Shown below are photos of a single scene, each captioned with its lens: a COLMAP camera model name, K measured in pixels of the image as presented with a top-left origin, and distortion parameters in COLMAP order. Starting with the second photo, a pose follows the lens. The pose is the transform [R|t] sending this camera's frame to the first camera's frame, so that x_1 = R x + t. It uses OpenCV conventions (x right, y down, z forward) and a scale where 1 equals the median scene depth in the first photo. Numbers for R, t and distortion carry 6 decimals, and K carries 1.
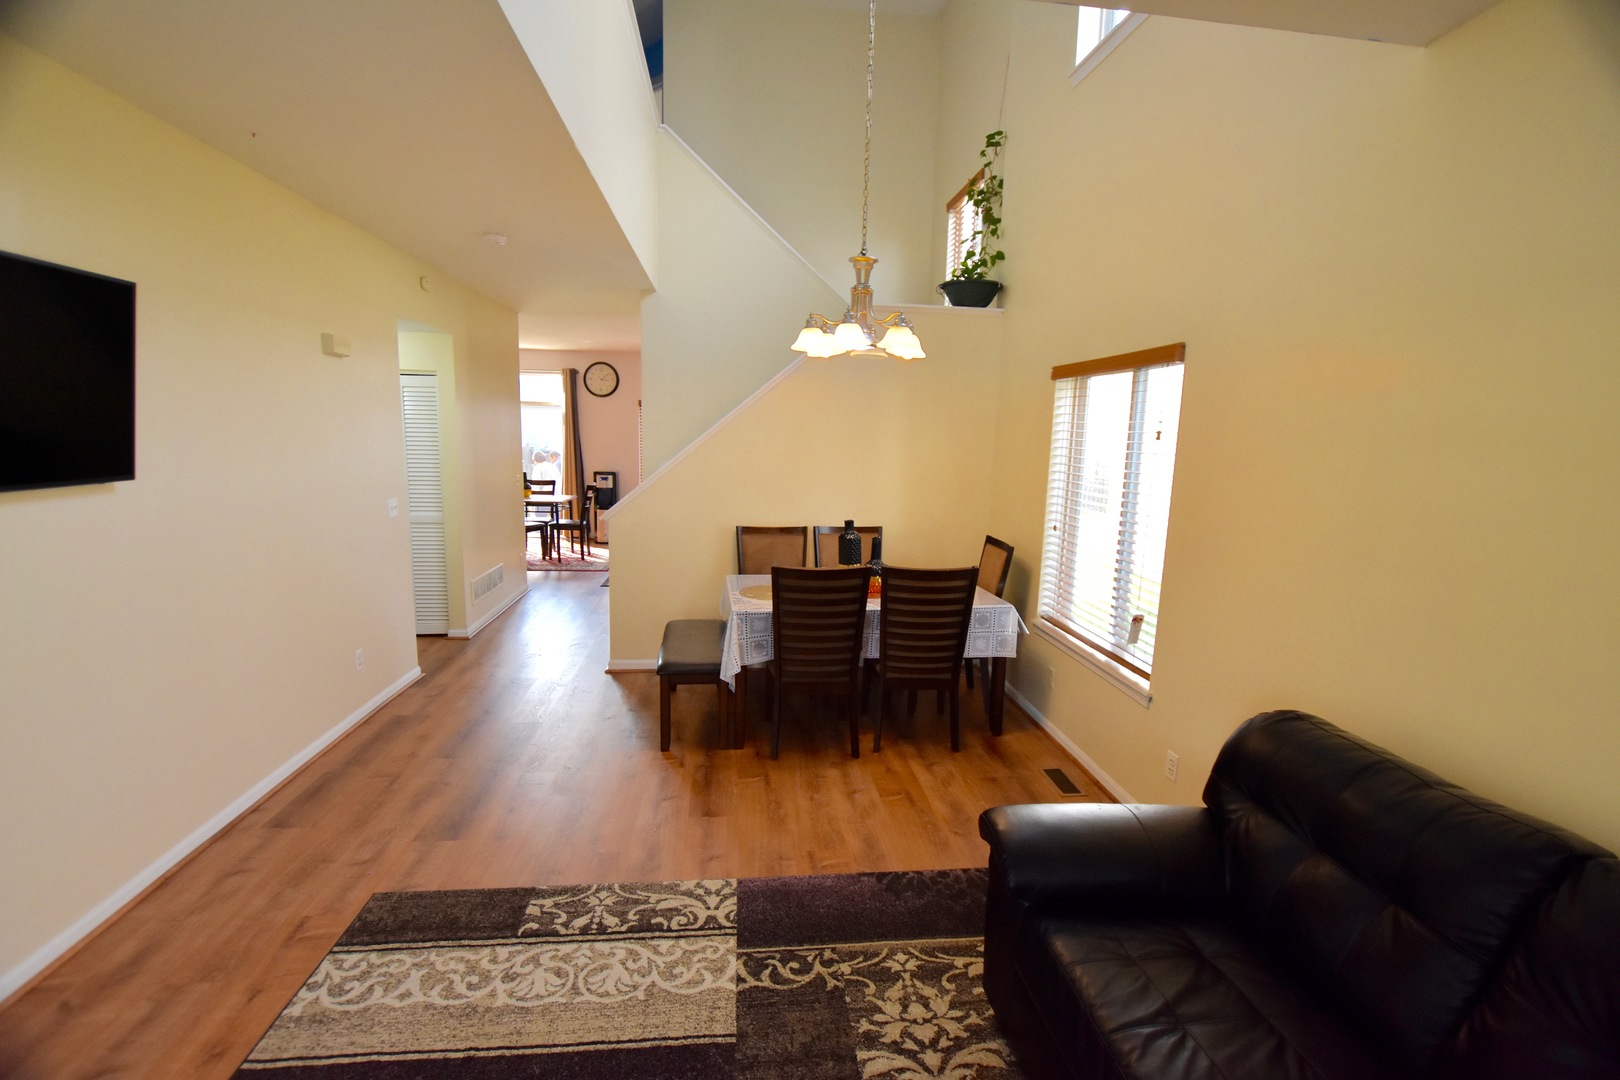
lens RADIAL K [[714.2, 0, 814.2], [0, 714.2, 534.6], [0, 0, 1]] dist [-0.030614, 0.002873]
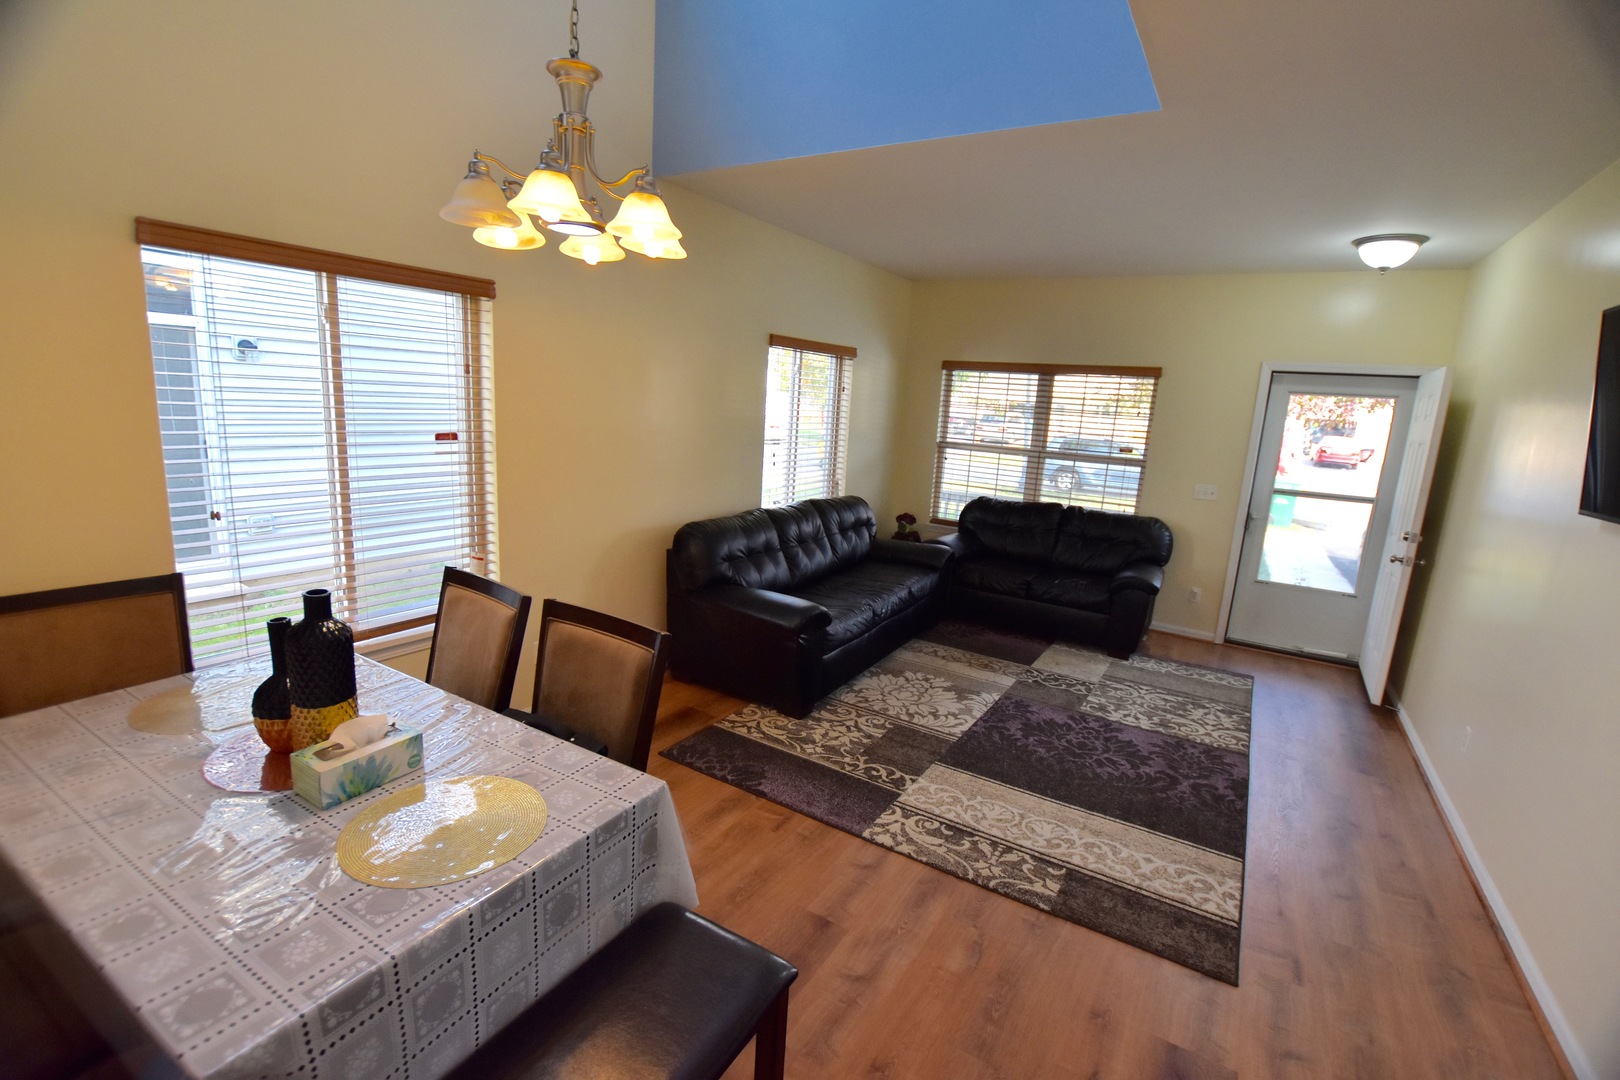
lens RADIAL K [[714.2, 0, 809.9], [0, 714.2, 539.8], [0, 0, 1]] dist [-0.030614, 0.002873]
pose [[-0.777812, -0.193393, 0.598004, -0.704174], [0.009864, 0.947608, 0.319284, -0.308542], [-0.628420, 0.254241, -0.735153, 2.033815]]
